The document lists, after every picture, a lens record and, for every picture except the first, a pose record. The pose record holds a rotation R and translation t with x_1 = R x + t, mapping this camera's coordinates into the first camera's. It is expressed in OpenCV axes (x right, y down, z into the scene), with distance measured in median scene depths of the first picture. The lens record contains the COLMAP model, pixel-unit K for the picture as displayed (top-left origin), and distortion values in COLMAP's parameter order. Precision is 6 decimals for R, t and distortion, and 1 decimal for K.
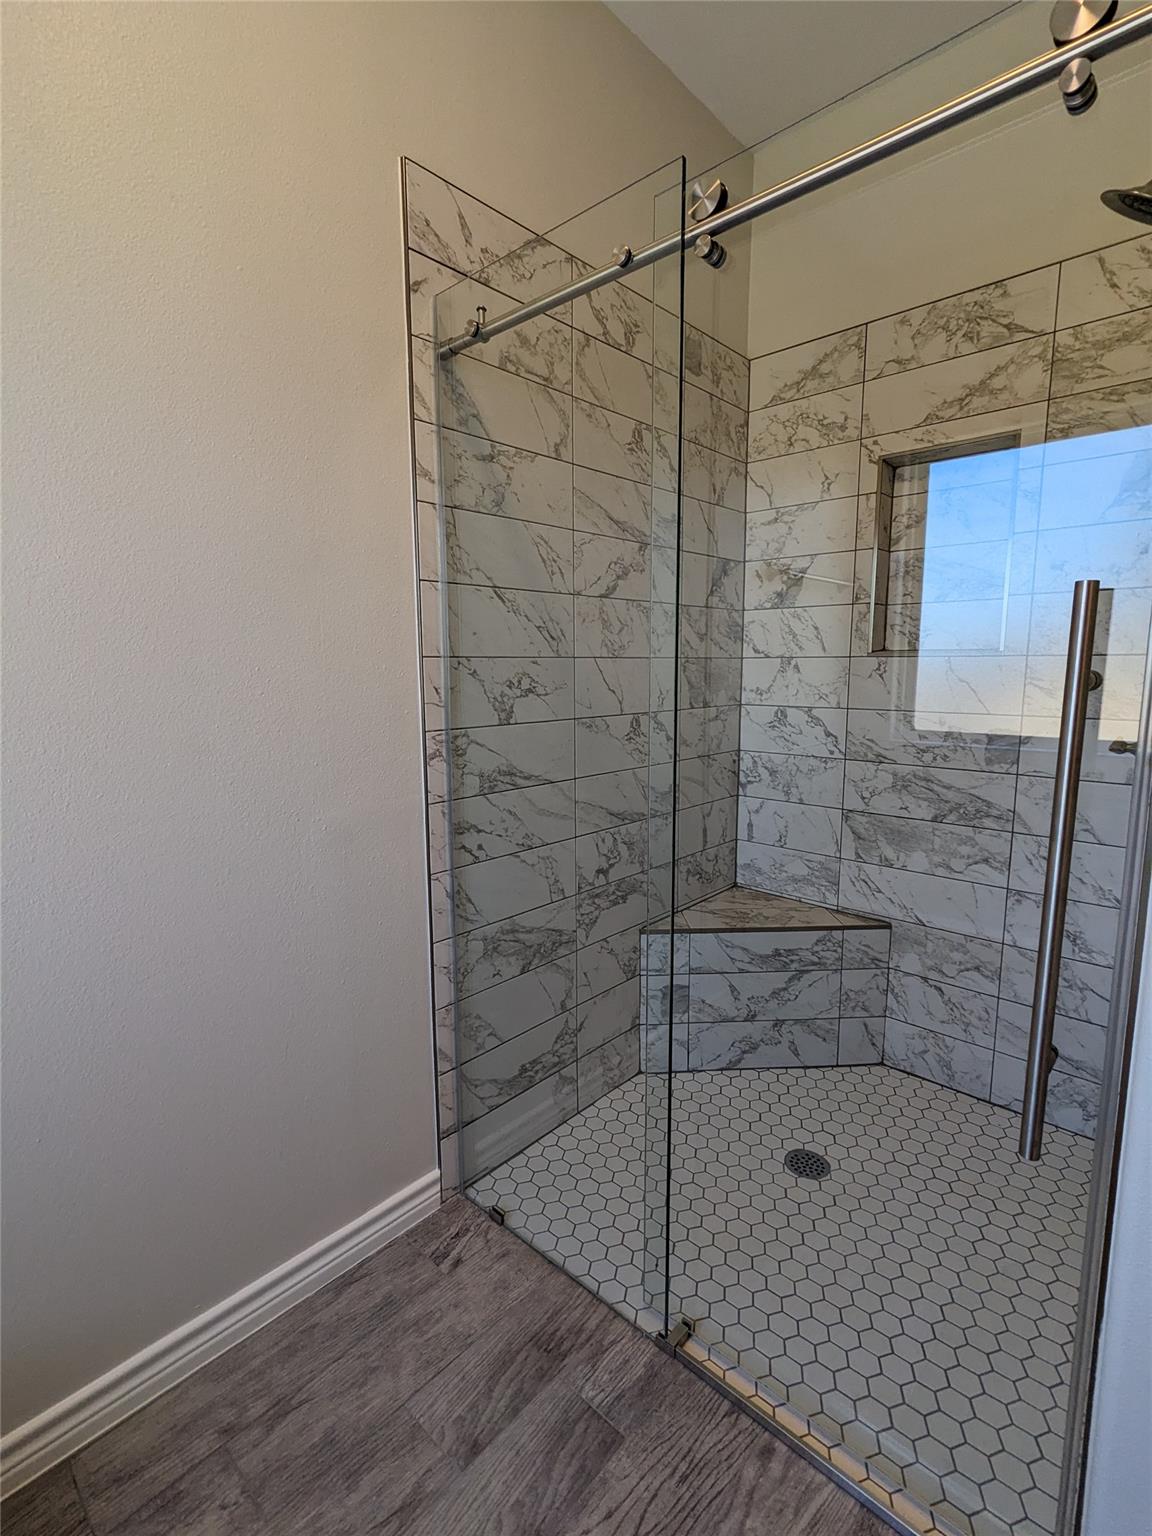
lens RADIAL K [[725.2, 0, 576.0], [0, 725.2, 768.0], [0, 0, 1]] dist [-0.001602, 0.000674]
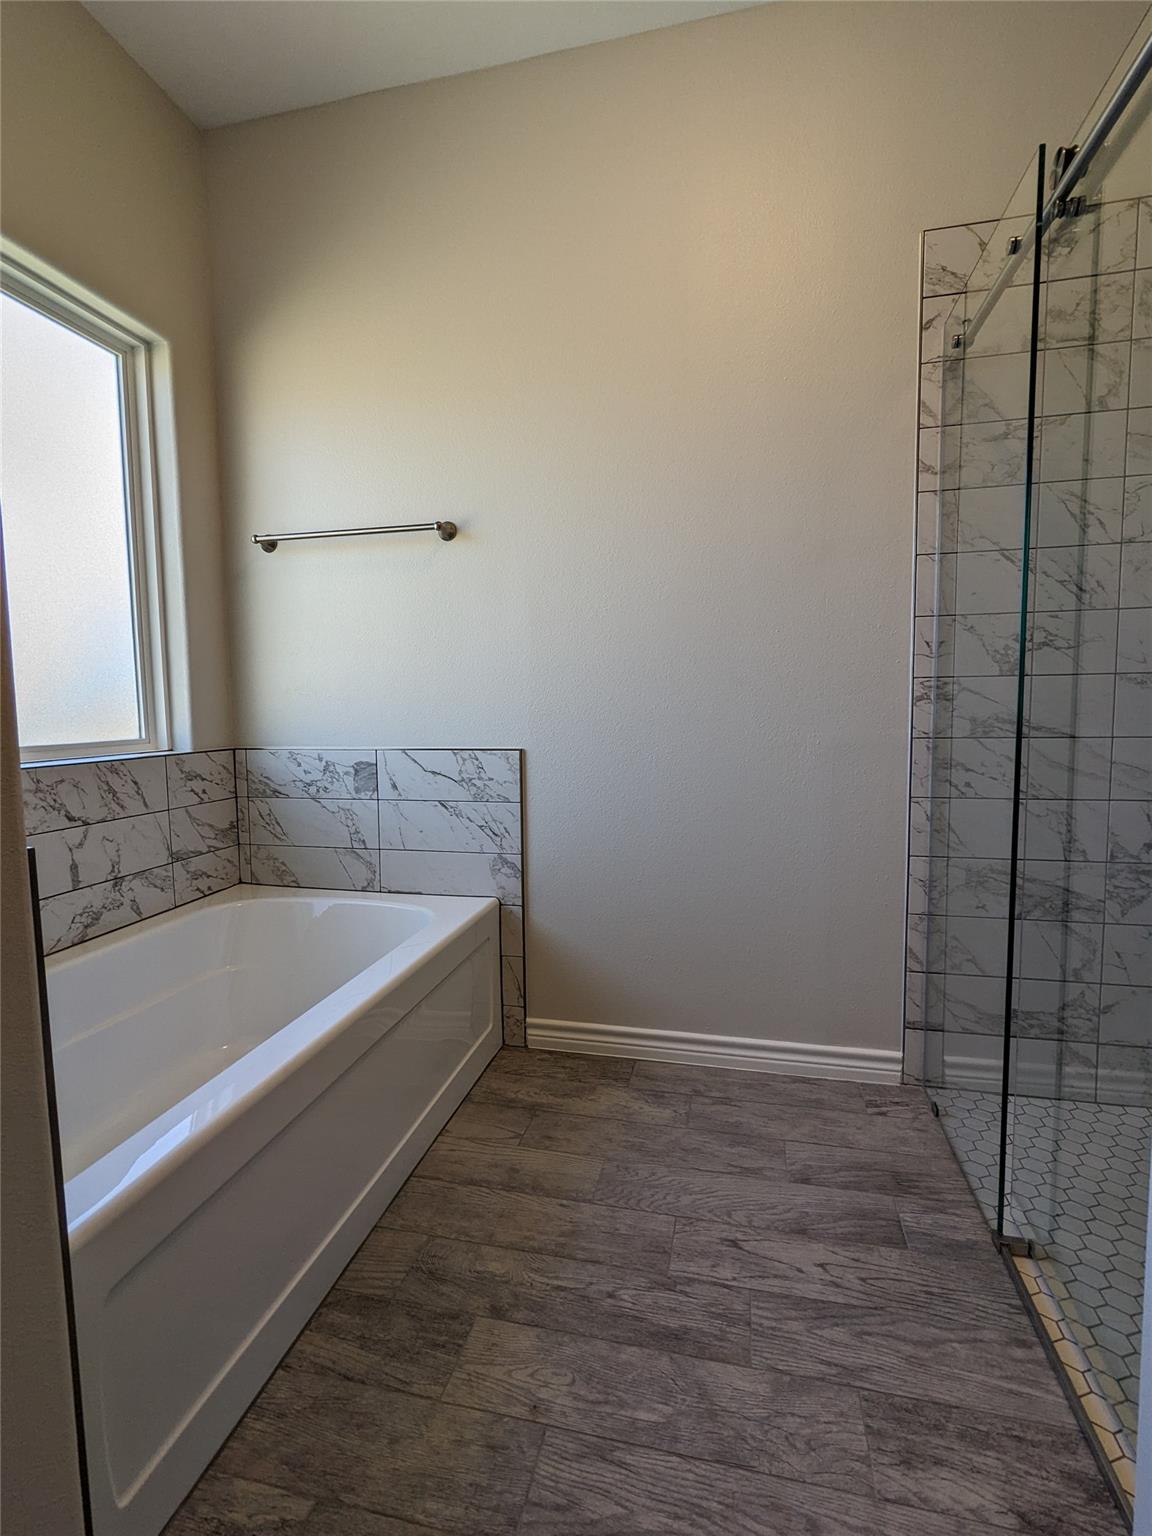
lens RADIAL K [[725.2, 0, 576.0], [0, 725.2, 768.0], [0, 0, 1]] dist [-0.001602, 0.000674]
pose [[0.496452, 0.079012, -0.864461, 0.570339], [-0.112208, 0.993335, 0.026351, 0.130654], [0.860781, 0.083918, 0.502009, -0.095028]]
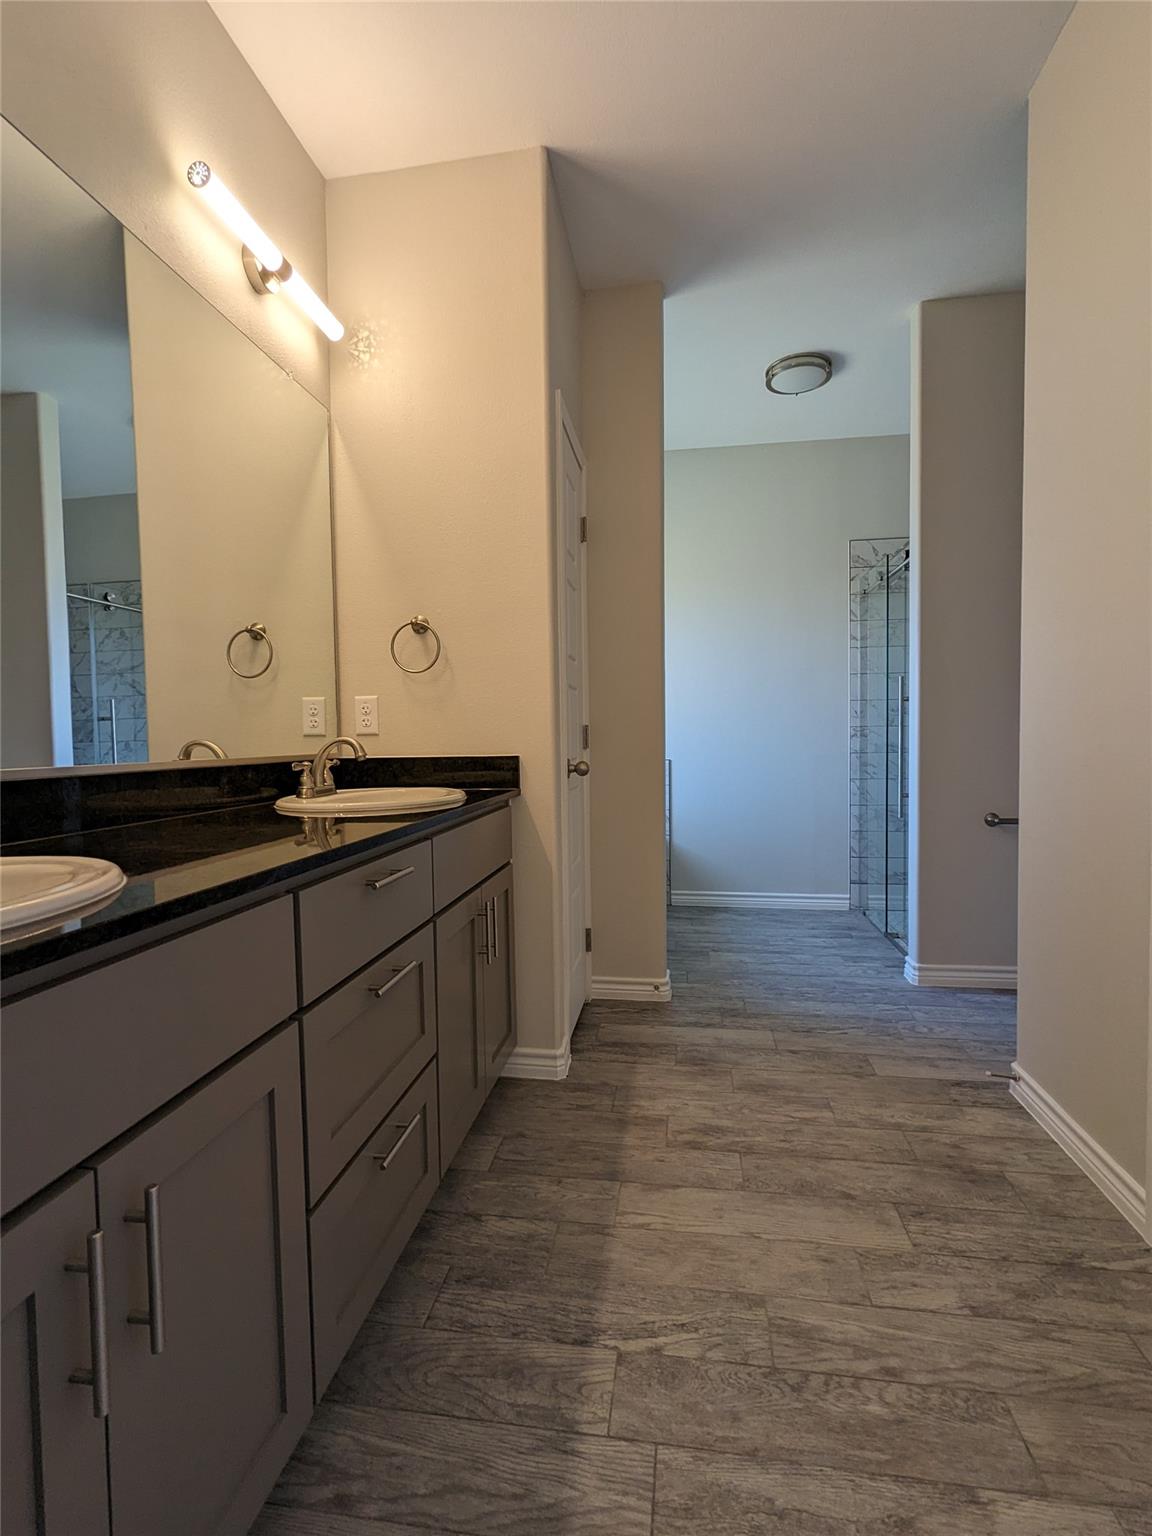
lens RADIAL K [[725.2, 0, 576.0], [0, 725.2, 768.0], [0, 0, 1]] dist [-0.001602, 0.000674]
pose [[0.560778, 0.037225, -0.827129, 1.503622], [-0.107262, 0.993837, -0.027994, 0.296996], [0.820989, 0.104418, 0.561314, -1.418247]]
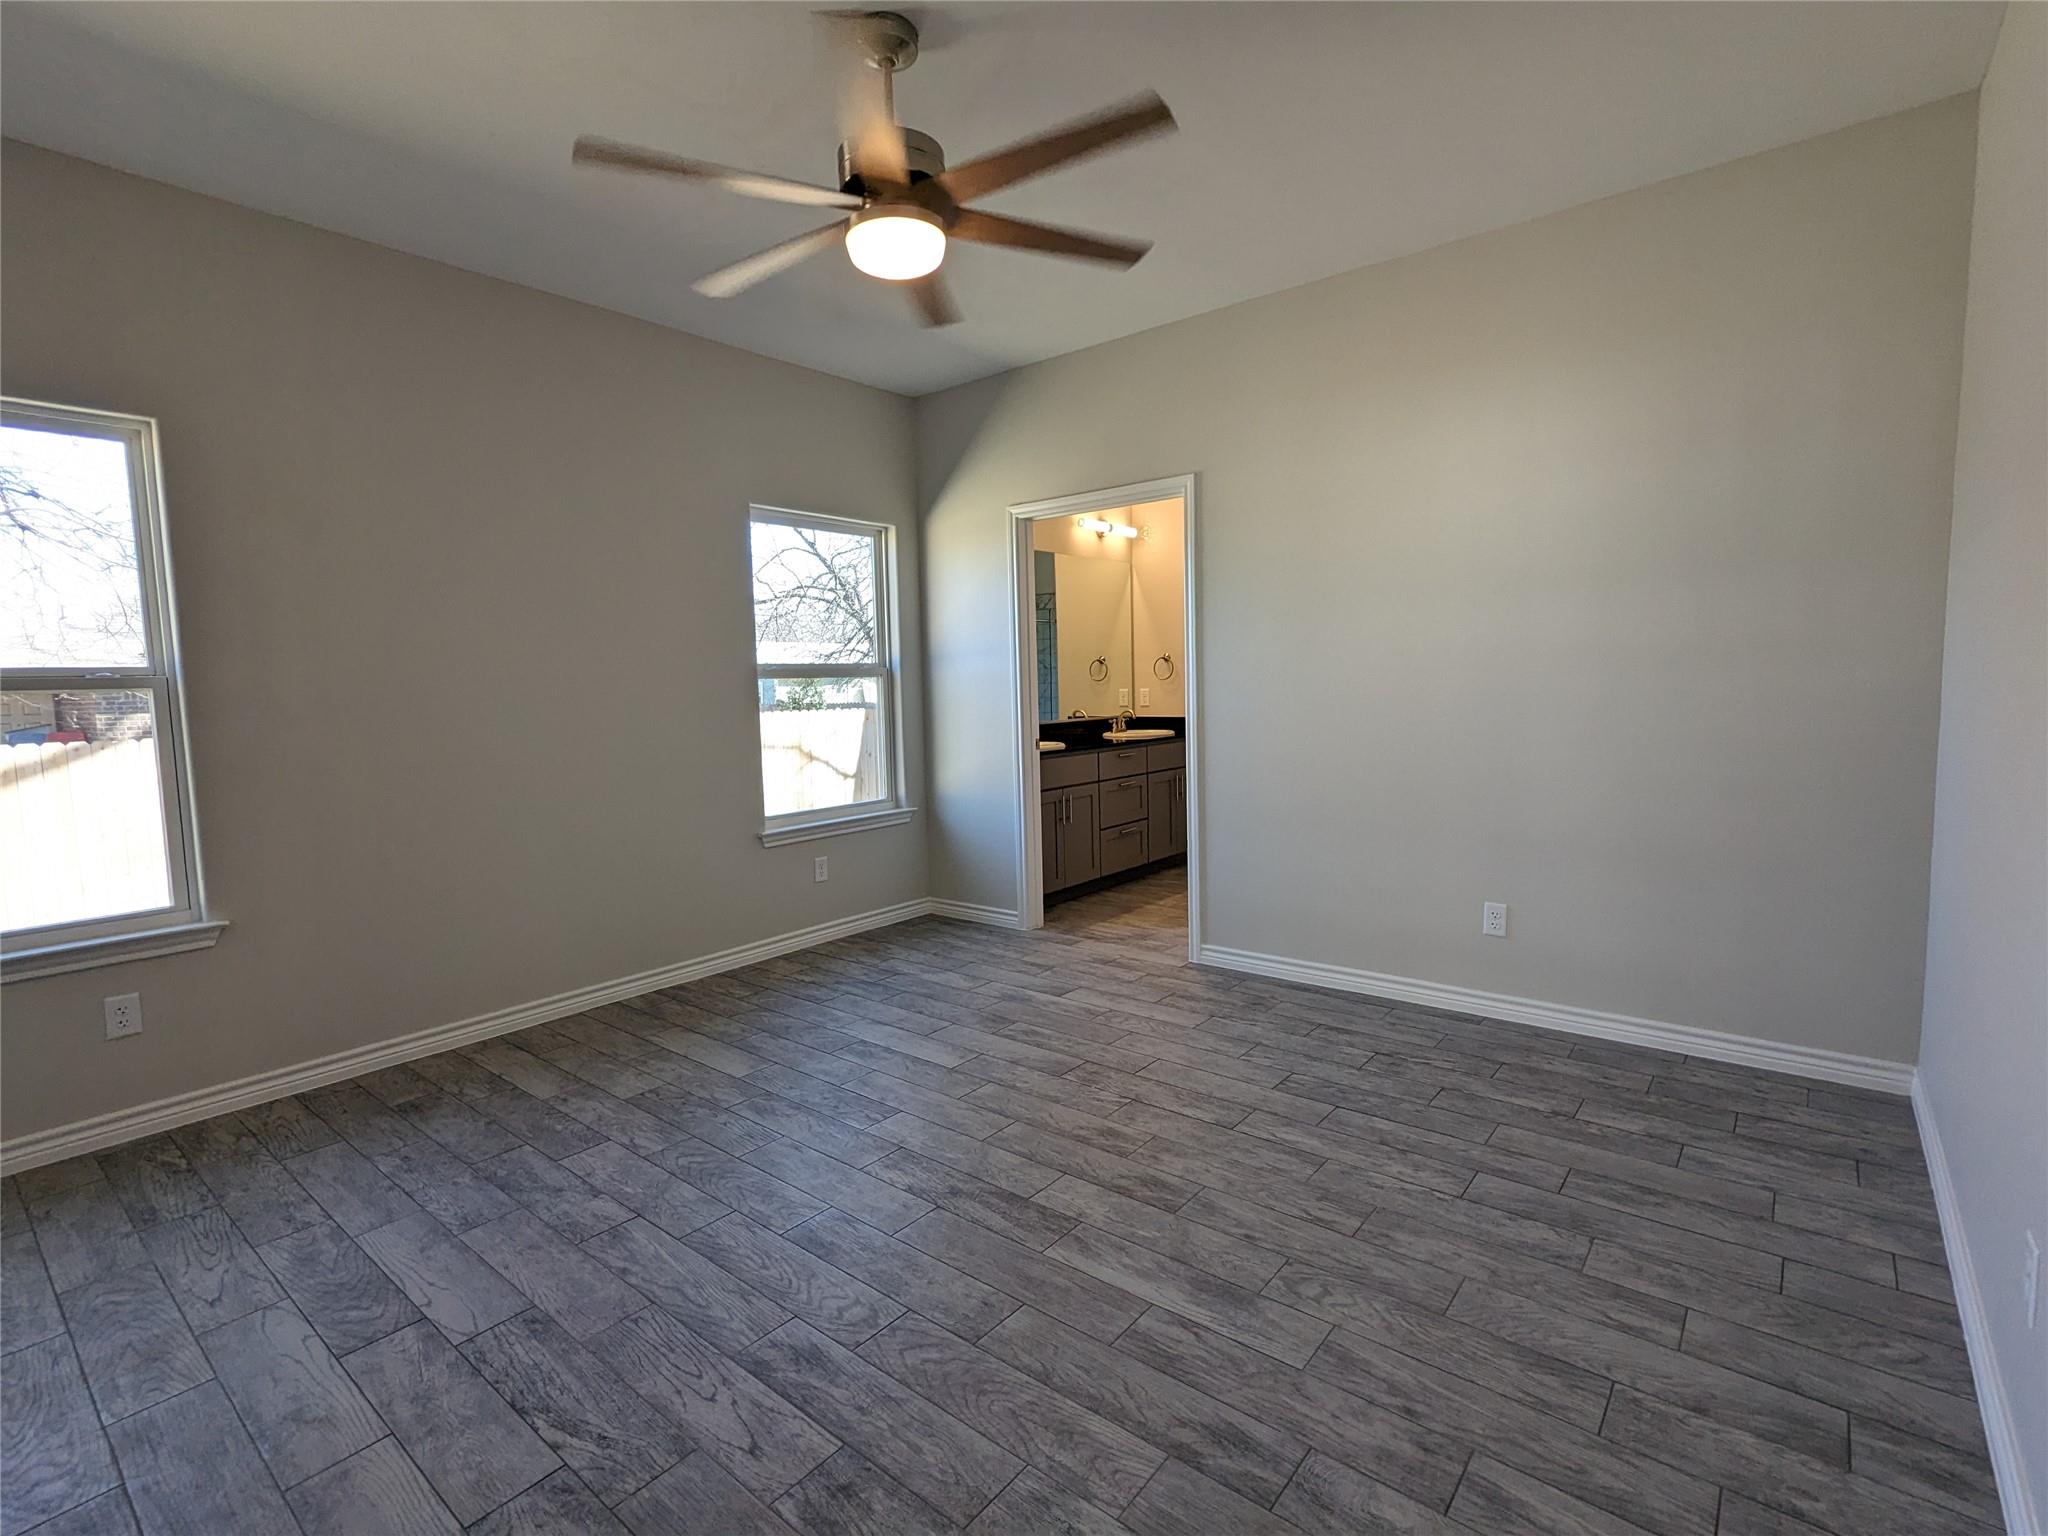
lens RADIAL K [[967.0, 0, 1024.0], [0, 967.0, 768.0], [0, 0, 1]] dist [-0.001602, 0.000674]
pose [[0.061122, 0.097579, -0.993349, 4.528998], [-0.118238, 0.988910, 0.089867, 0.177627], [0.991102, 0.111959, 0.071982, -1.792488]]
